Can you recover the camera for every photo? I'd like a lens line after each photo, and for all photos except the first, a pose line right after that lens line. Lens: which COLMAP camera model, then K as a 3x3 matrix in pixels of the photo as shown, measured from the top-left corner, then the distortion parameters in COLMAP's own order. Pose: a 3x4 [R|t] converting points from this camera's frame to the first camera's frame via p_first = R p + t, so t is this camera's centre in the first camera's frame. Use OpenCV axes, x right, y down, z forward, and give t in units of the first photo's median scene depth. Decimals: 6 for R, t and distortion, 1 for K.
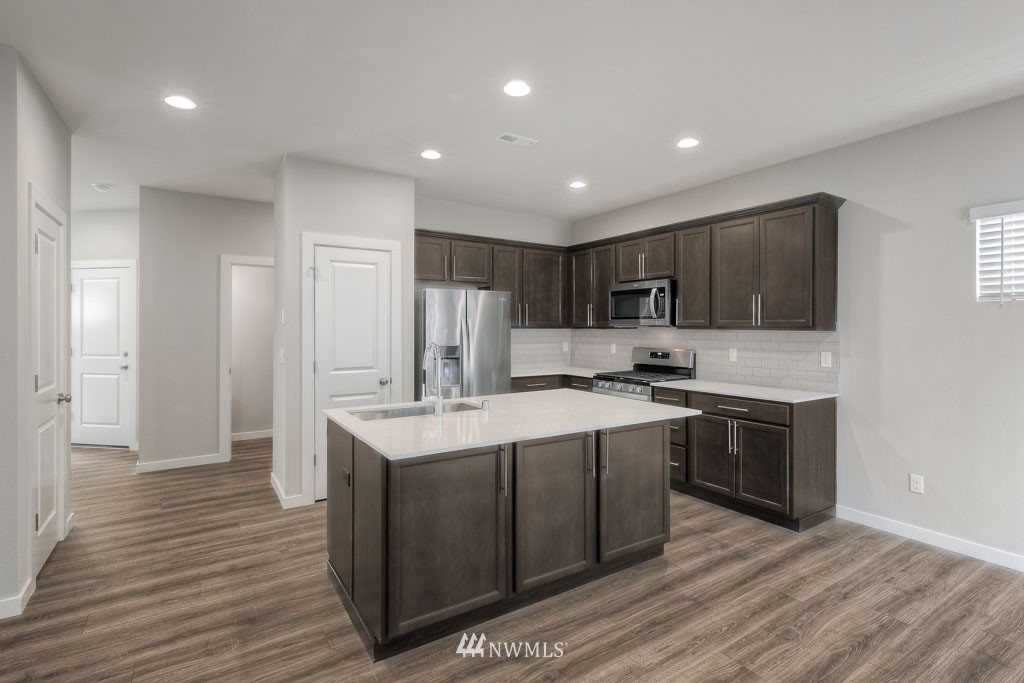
lens RADIAL K [[482.3, 0, 511.0], [0, 482.3, 330.4], [0, 0, 1]] dist [-0.005133, 0.000064]
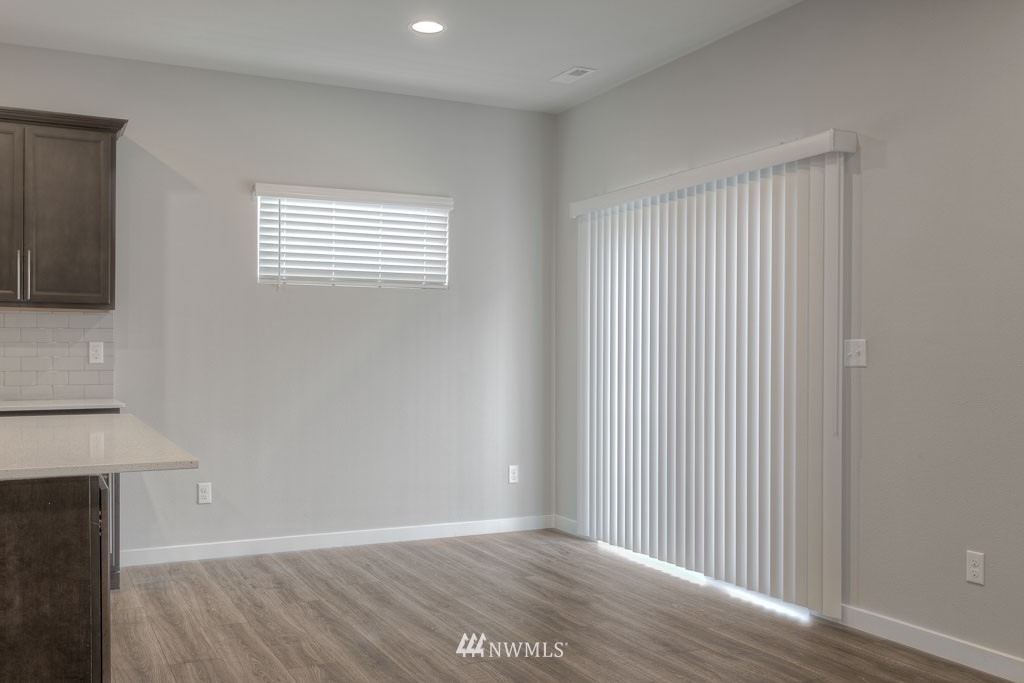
lens RADIAL K [[913.9, 0, 494.8], [0, 913.9, 357.7], [0, 0, 1]] dist [0.009604, -0.003336]
pose [[0.144752, -0.005402, 0.989453, -0.630663], [0.004022, 0.999980, 0.004871, 0.067562], [-0.989460, 0.003274, 0.144771, 0.235684]]
